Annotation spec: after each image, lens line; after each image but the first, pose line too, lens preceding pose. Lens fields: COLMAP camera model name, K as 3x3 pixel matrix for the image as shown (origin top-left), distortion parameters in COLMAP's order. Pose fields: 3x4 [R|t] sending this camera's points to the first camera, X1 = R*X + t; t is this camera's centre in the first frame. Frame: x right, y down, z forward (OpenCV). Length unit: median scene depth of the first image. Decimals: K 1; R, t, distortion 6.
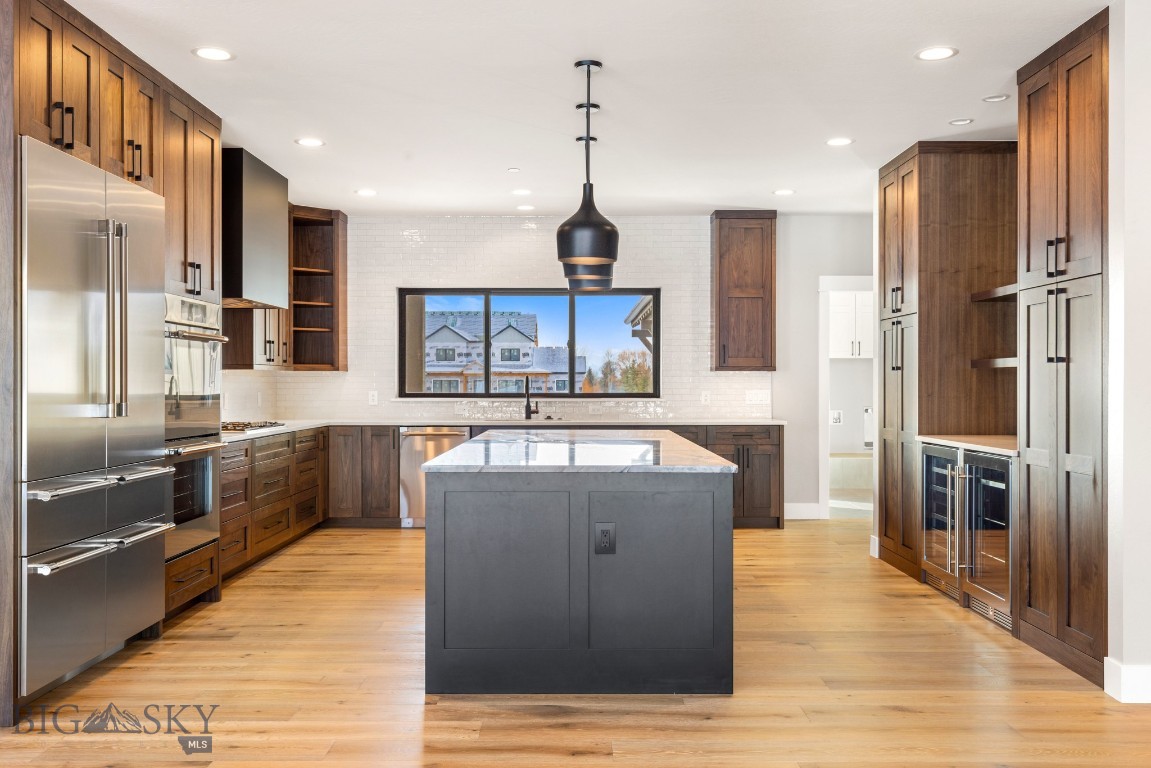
lens RADIAL K [[1011.9, 0, 576.2], [0, 1011.9, 381.0], [0, 0, 1]] dist [0.004396, 0.004555]
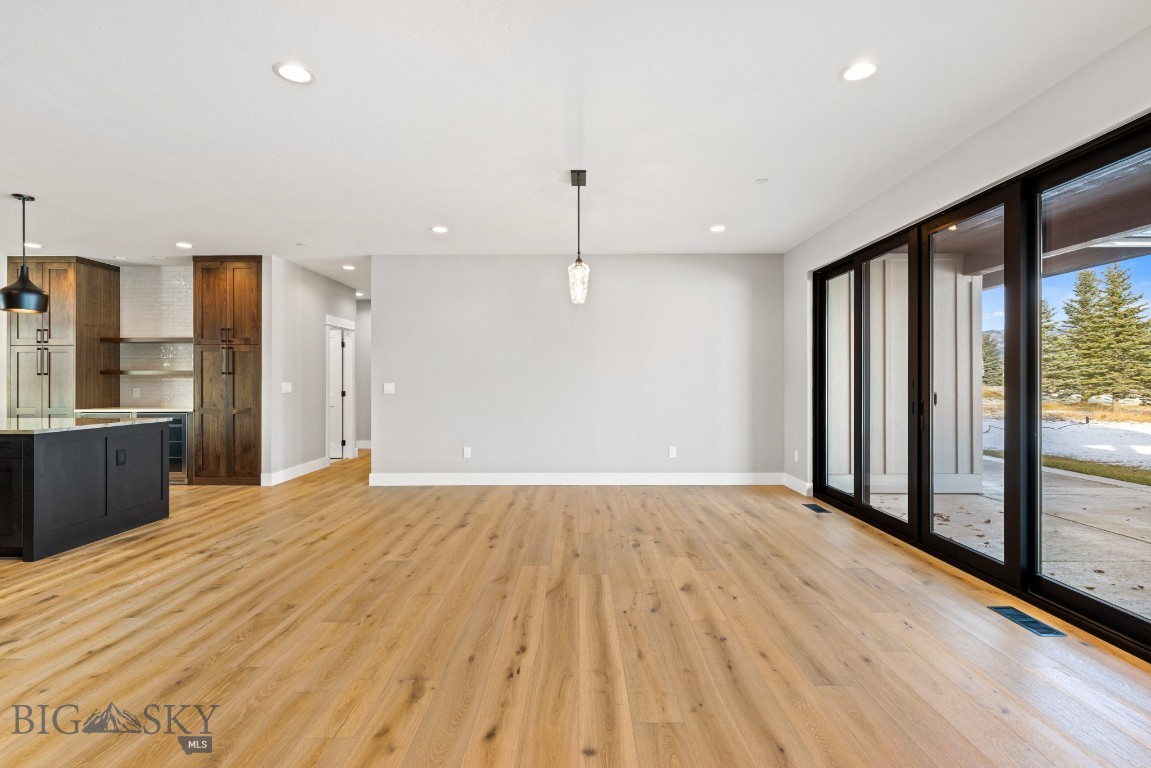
lens RADIAL K [[548.7, 0, 575.3], [0, 548.7, 379.6], [0, 0, 1]] dist [0.003766, 0.001444]
pose [[0.015496, 0.001370, 0.999879, -0.527211], [-0.000971, 0.999999, -0.001355, -0.001506], [-0.999879, -0.000950, 0.015497, 0.027238]]
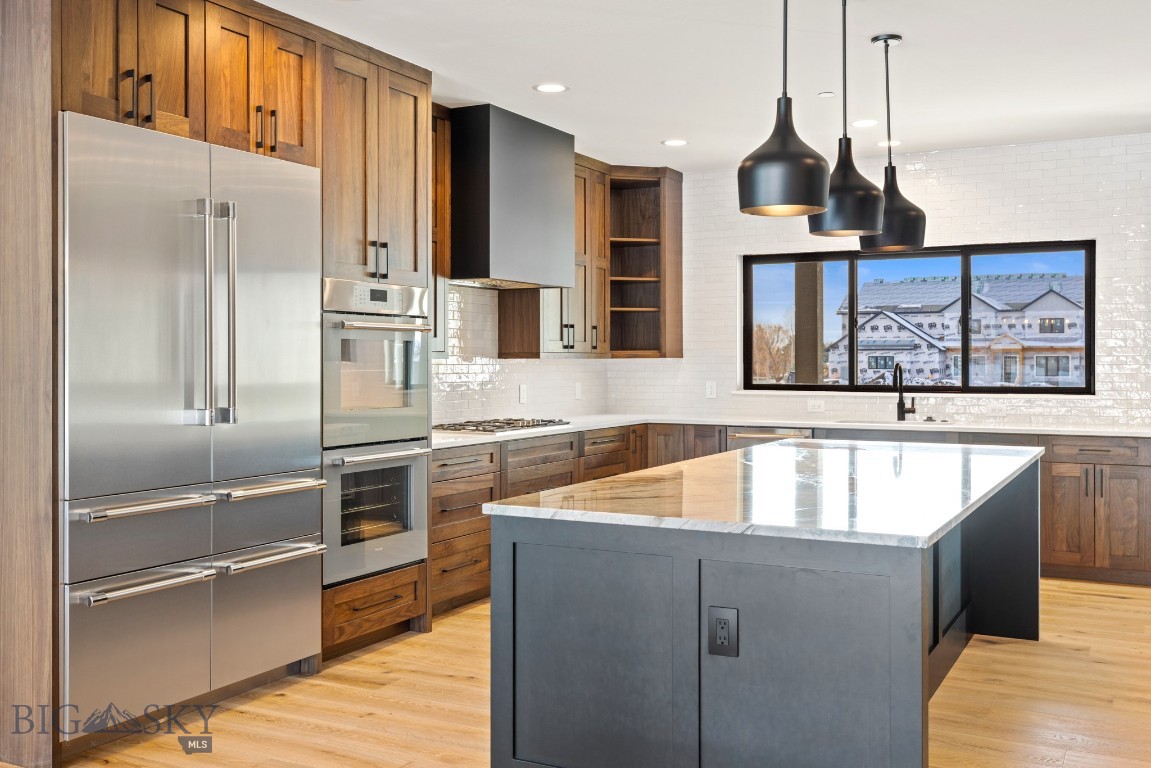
lens RADIAL K [[1113.5, 0, 570.9], [0, 1113.5, 359.0], [0, 0, 1]] dist [0.006865, 0.000000]
pose [[0.884239, -0.000511, -0.467035, 0.136422], [0.001610, 0.999997, 0.001955, -0.011552], [0.467032, -0.002480, 0.884237, 0.152055]]
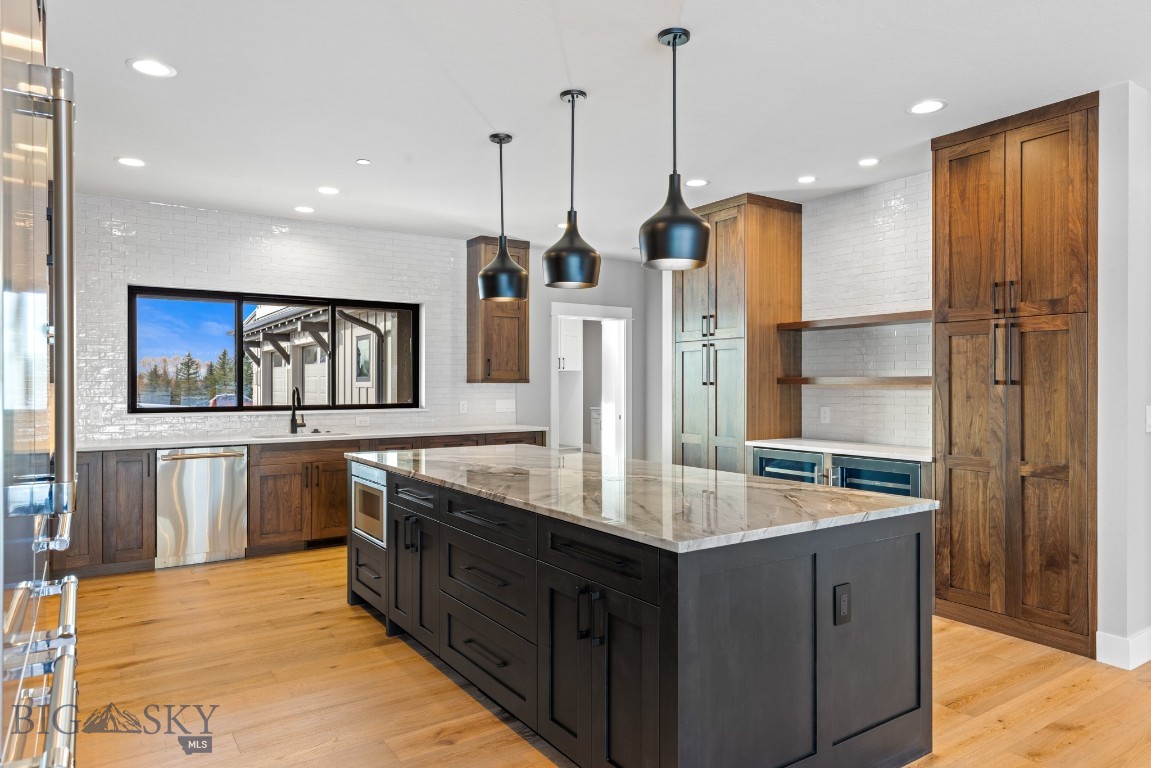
lens RADIAL K [[730.1, 0, 576.7], [0, 730.1, 380.9], [0, 0, 1]] dist [0.002721, 0.003342]
pose [[0.826140, 0.002058, 0.563462, -0.233822], [-0.000880, 0.999997, -0.002362, -0.010931], [-0.563465, 0.001456, 0.826139, 0.309834]]
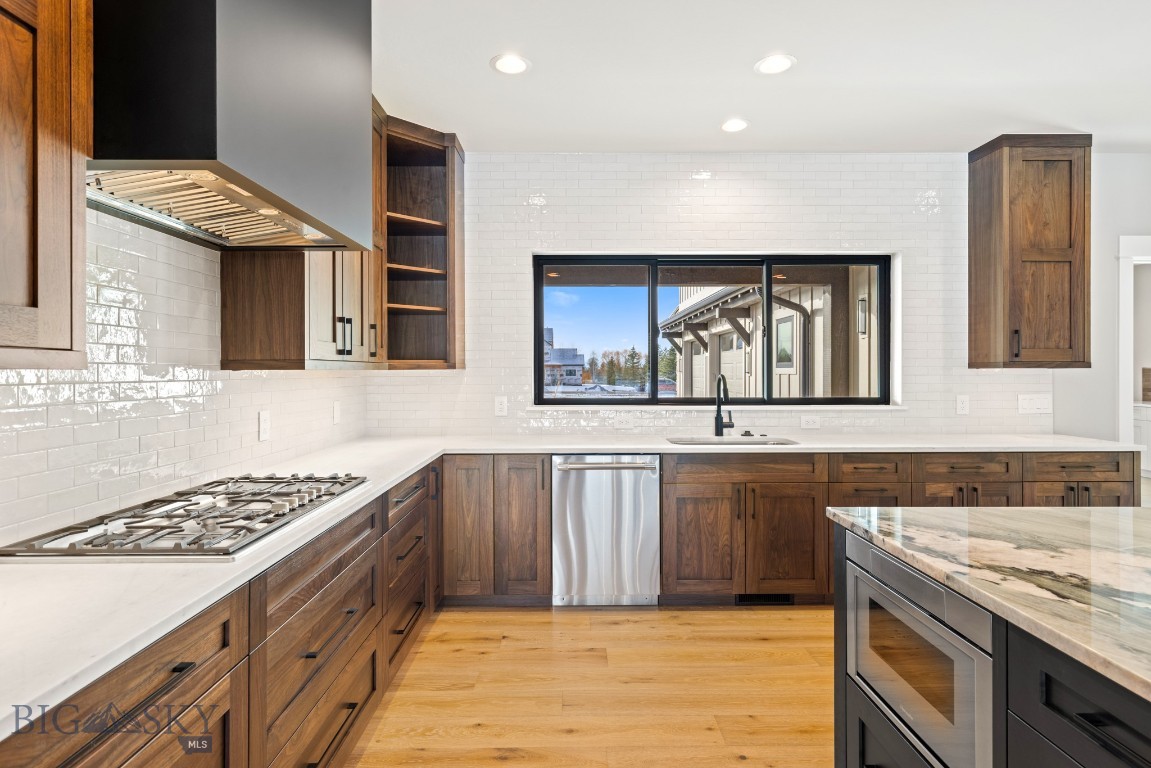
lens RADIAL K [[603.5, 0, 574.8], [0, 603.5, 373.0], [0, 0, 1]] dist [0.003956, -0.000625]
pose [[0.999935, -0.001806, 0.011274, -0.167974], [0.001741, 0.999982, 0.005798, -0.010074], [-0.011285, -0.005778, 0.999920, 0.626966]]
